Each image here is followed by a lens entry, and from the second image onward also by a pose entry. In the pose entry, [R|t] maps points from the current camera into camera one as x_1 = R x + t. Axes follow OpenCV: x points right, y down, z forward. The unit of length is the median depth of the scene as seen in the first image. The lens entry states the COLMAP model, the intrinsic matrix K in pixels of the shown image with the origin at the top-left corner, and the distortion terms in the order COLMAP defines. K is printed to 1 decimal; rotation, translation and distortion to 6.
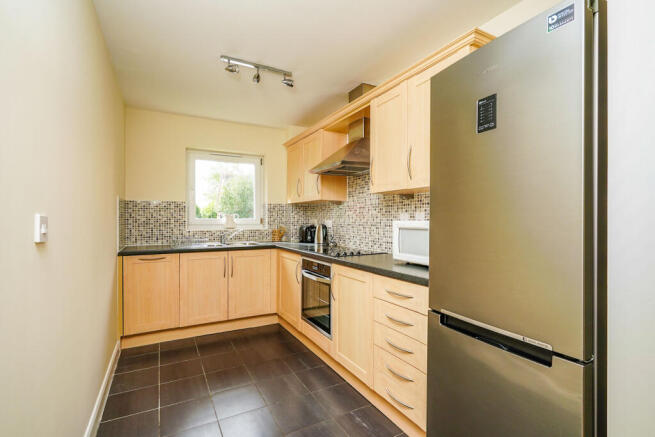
lens RADIAL K [[305.1, 0, 325.3], [0, 305.1, 217.5], [0, 0, 1]] dist [0.003329, 0.000115]
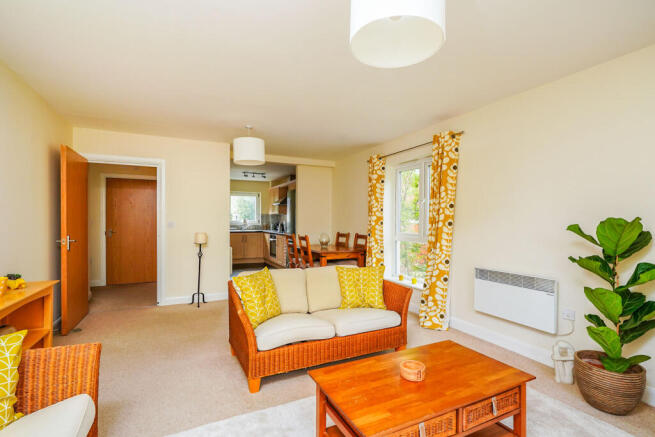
lens RADIAL K [[305.1, 0, 330.0], [0, 305.1, 220.3], [0, 0, 1]] dist [0.003329, 0.000115]
pose [[0.997608, -0.003568, -0.069035, 0.532884], [0.002824, 0.999937, -0.010872, 0.033313], [0.069069, 0.010651, 0.997555, -1.388321]]
